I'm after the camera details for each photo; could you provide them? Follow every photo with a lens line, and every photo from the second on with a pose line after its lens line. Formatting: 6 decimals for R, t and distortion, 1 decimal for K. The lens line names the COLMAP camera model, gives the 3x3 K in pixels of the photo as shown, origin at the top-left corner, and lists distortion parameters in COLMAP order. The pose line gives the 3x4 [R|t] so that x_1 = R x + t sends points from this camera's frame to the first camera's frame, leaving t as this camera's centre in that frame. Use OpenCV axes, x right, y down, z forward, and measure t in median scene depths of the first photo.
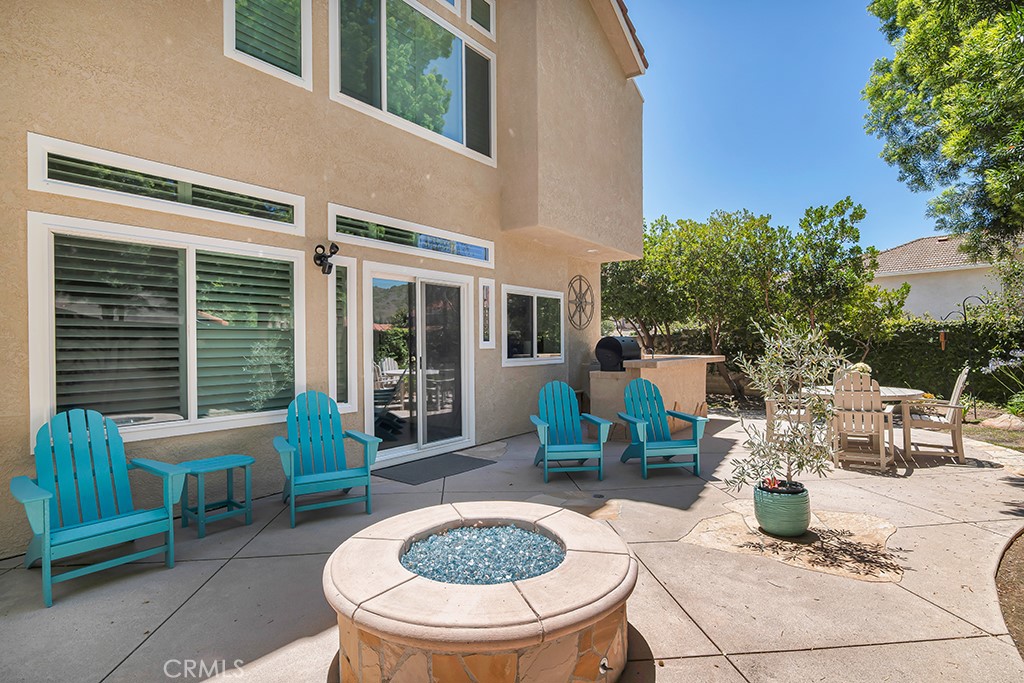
lens RADIAL K [[494.9, 0, 509.0], [0, 494.9, 346.4], [0, 0, 1]] dist [-0.013364, 0.000150]
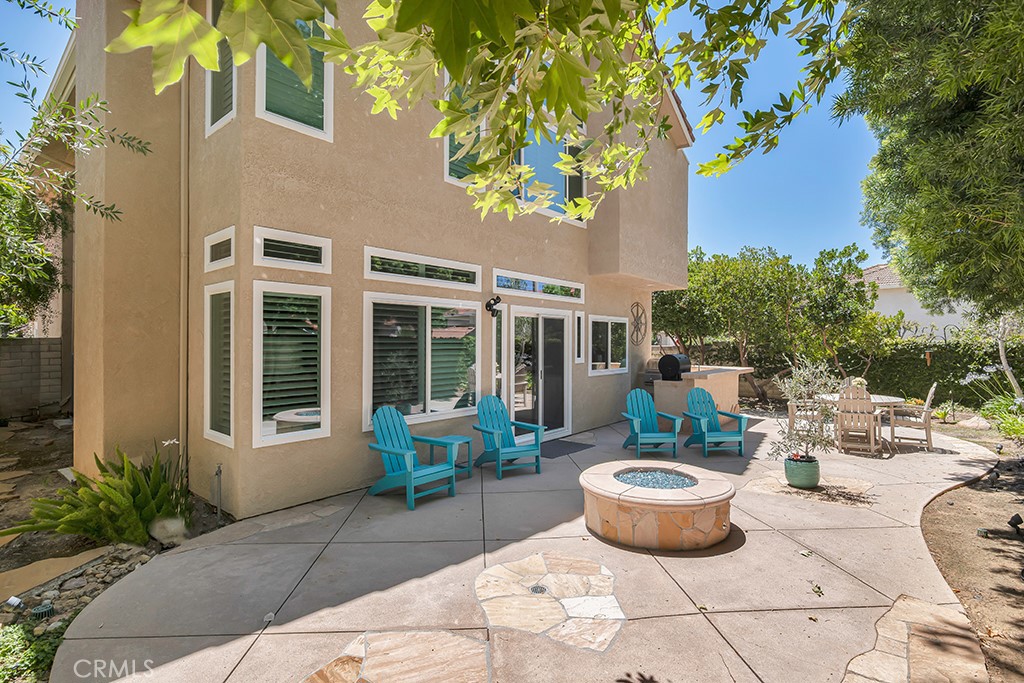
lens RADIAL K [[483.5, 0, 512.0], [0, 483.5, 341.5], [0, 0, 1]] dist [-0.011347, -0.000015]
pose [[0.999576, 0.009666, -0.027458, -0.221237], [-0.009861, 0.999927, -0.006974, -0.049579], [0.027389, 0.007241, 0.999599, -0.375255]]
